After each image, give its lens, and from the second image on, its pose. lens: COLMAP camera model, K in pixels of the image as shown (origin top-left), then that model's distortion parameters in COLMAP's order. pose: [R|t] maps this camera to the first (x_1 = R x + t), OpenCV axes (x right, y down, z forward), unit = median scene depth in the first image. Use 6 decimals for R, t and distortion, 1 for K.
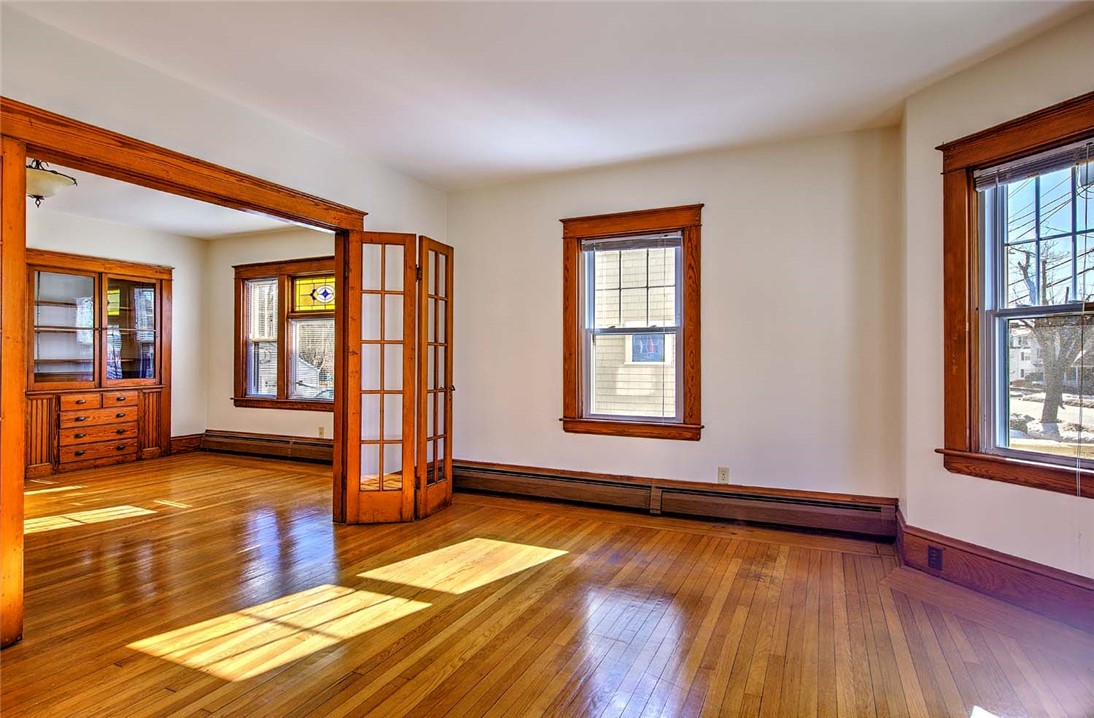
lens RADIAL K [[574.4, 0, 551.3], [0, 574.4, 358.4], [0, 0, 1]] dist [0.006878, -0.002830]
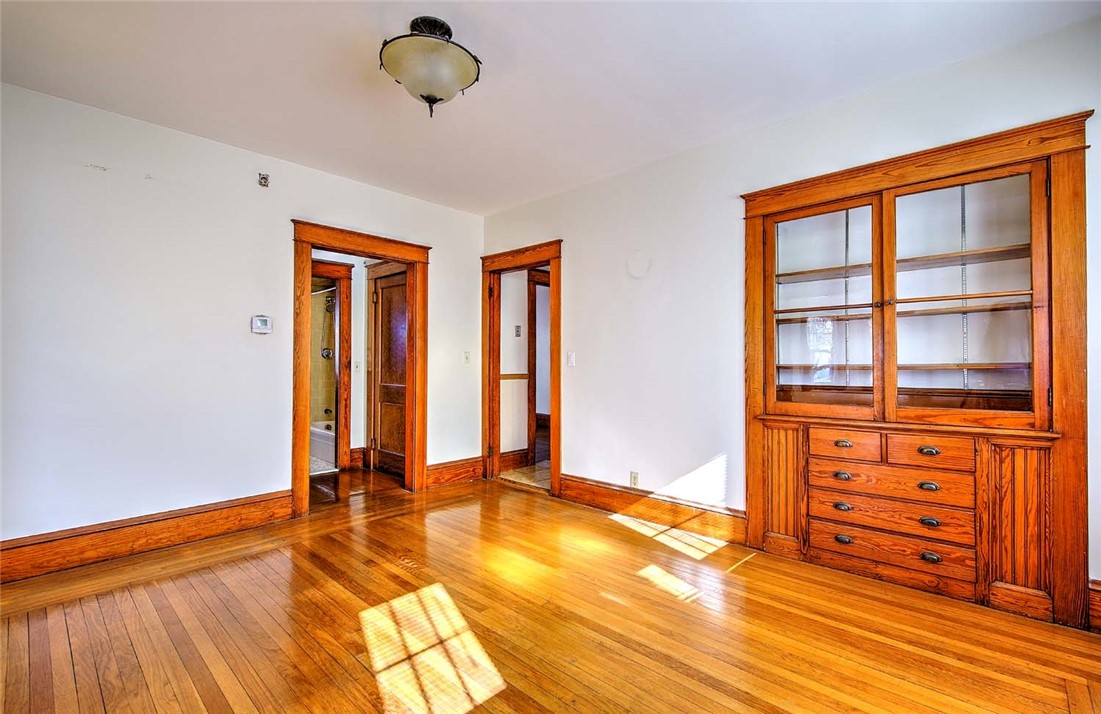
lens RADIAL K [[490.7, 0, 547.3], [0, 490.7, 359.1], [0, 0, 1]] dist [0.004157, -0.000114]
pose [[-0.302750, -0.010298, -0.953014, -0.420586], [-0.002284, 0.999947, -0.010079, 0.002455], [0.953067, -0.000875, -0.302757, 1.243213]]
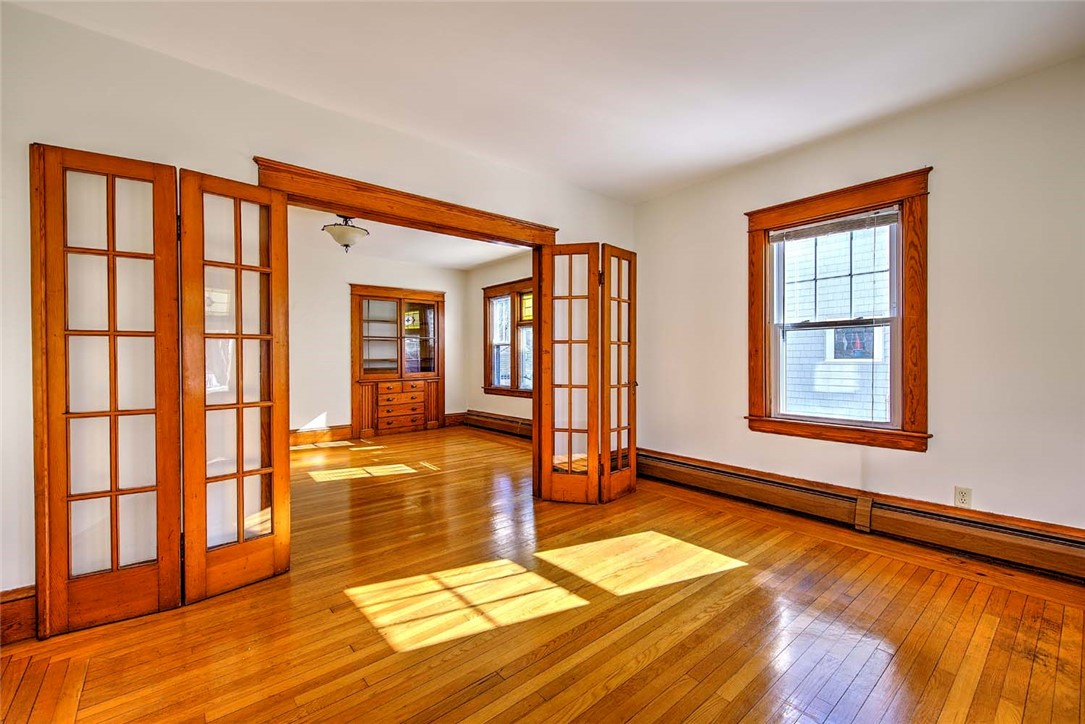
lens RADIAL K [[453.3, 0, 547.1], [0, 453.3, 361.6], [0, 0, 1]] dist [0.011918, -0.004622]
pose [[0.910739, -0.002118, -0.412977, 0.030254], [0.006422, 0.999939, 0.009035, 0.001820], [0.412933, -0.010881, 0.910697, 0.166851]]
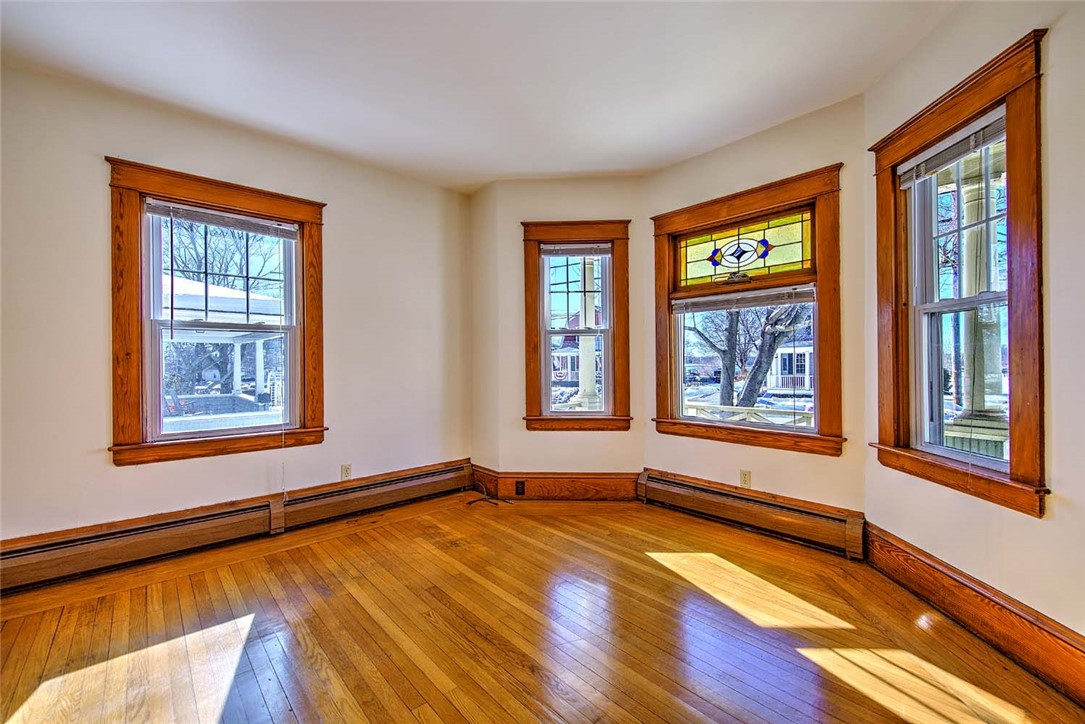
lens RADIAL K [[453.3, 0, 546.8], [0, 453.3, 364.6], [0, 0, 1]] dist [0.011918, -0.004622]
pose [[0.385754, -0.009554, 0.922552, -0.308256], [0.005236, 0.999953, 0.008166, 0.003867], [-0.922587, 0.001680, 0.385786, 0.337088]]
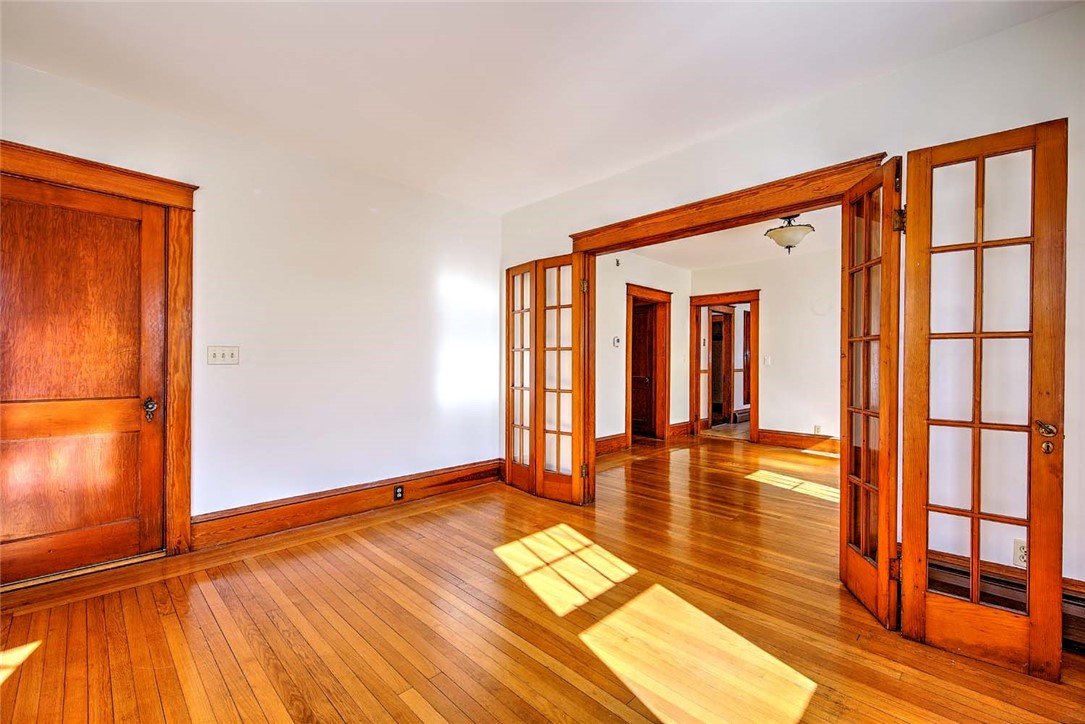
lens RADIAL K [[453.3, 0, 544.5], [0, 453.3, 365.9], [0, 0, 1]] dist [0.011918, -0.004622]
pose [[-0.333337, 0.005830, -0.942790, 0.329666], [-0.004405, 0.999960, 0.007741, 0.000686], [0.942797, 0.006733, -0.333298, 0.791051]]
